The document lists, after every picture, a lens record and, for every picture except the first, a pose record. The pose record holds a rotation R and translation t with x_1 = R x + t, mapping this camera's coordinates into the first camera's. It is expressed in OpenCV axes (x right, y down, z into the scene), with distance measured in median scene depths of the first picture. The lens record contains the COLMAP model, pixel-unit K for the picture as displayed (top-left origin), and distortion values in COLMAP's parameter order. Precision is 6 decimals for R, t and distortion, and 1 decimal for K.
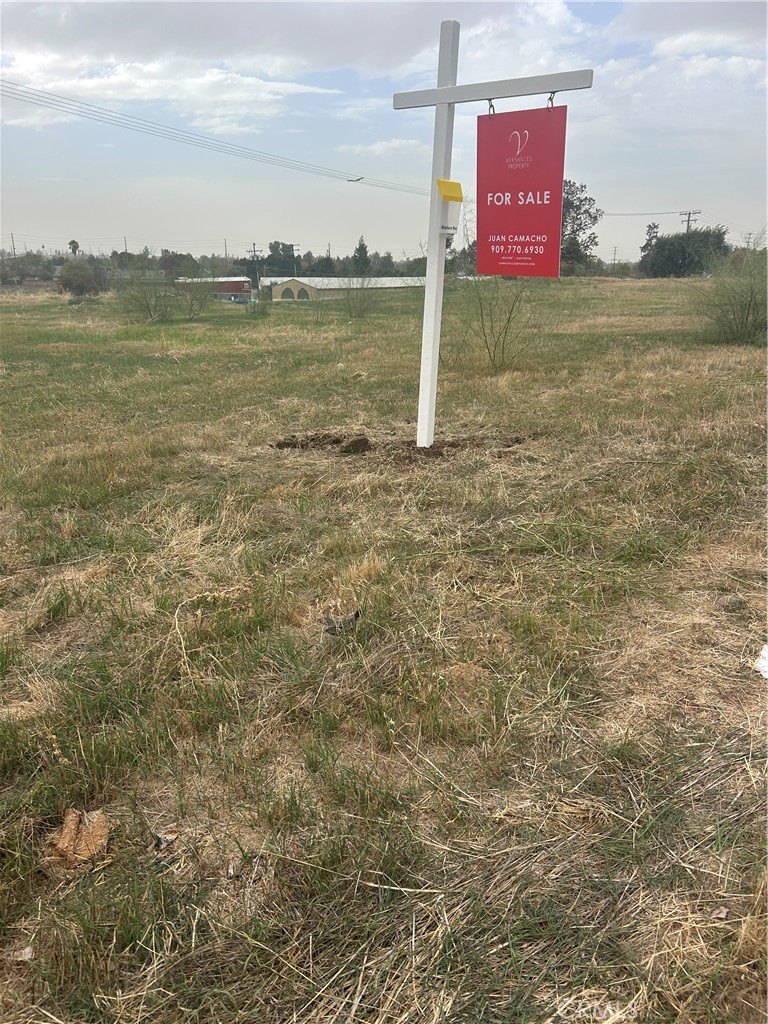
lens RADIAL K [[756.0, 0, 382.0], [0, 756.0, 522.0], [0, 0, 1]] dist [0.052244, -0.056729]
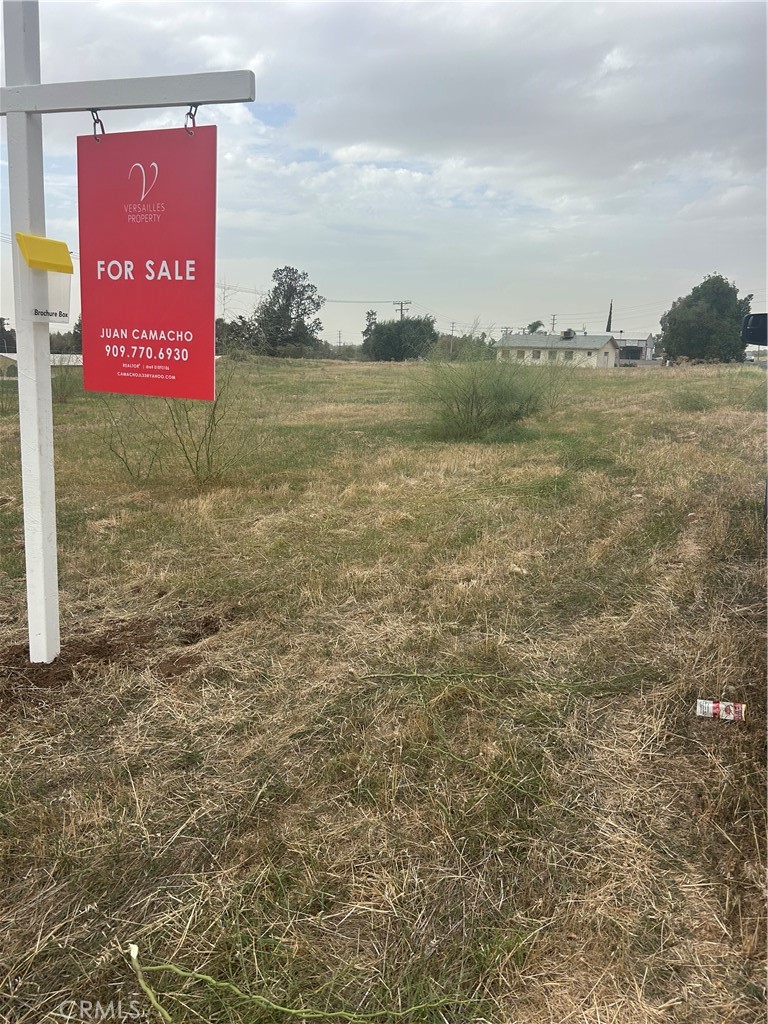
lens RADIAL K [[756.0, 0, 382.0], [0, 756.0, 522.0], [0, 0, 1]] dist [0.052244, -0.056729]
pose [[0.944518, -0.058229, 0.323258, 0.054507], [0.089081, 0.992687, -0.081470, -0.061799], [-0.316150, 0.105746, 0.942797, 0.151012]]
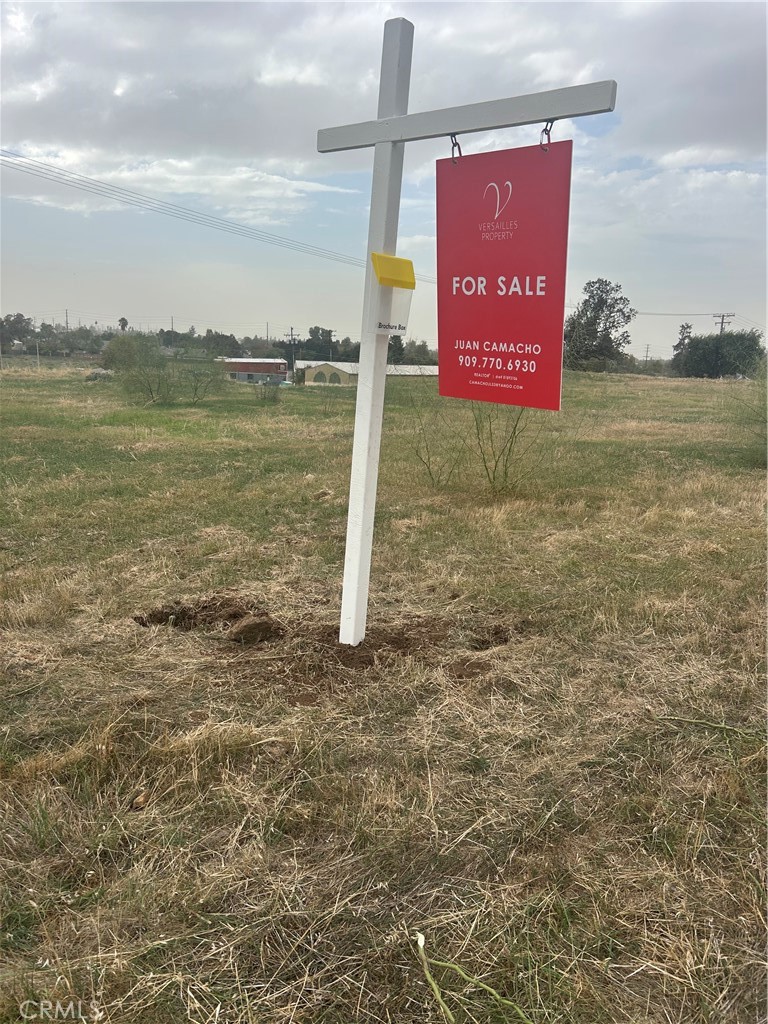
lens RADIAL K [[756.0, 0, 382.0], [0, 756.0, 522.0], [0, 0, 1]] dist [0.052244, -0.056729]
pose [[0.998100, 0.049227, -0.037060, 0.046667], [-0.052839, 0.993194, -0.103798, -0.062505], [0.031698, 0.105559, 0.993908, 0.153254]]
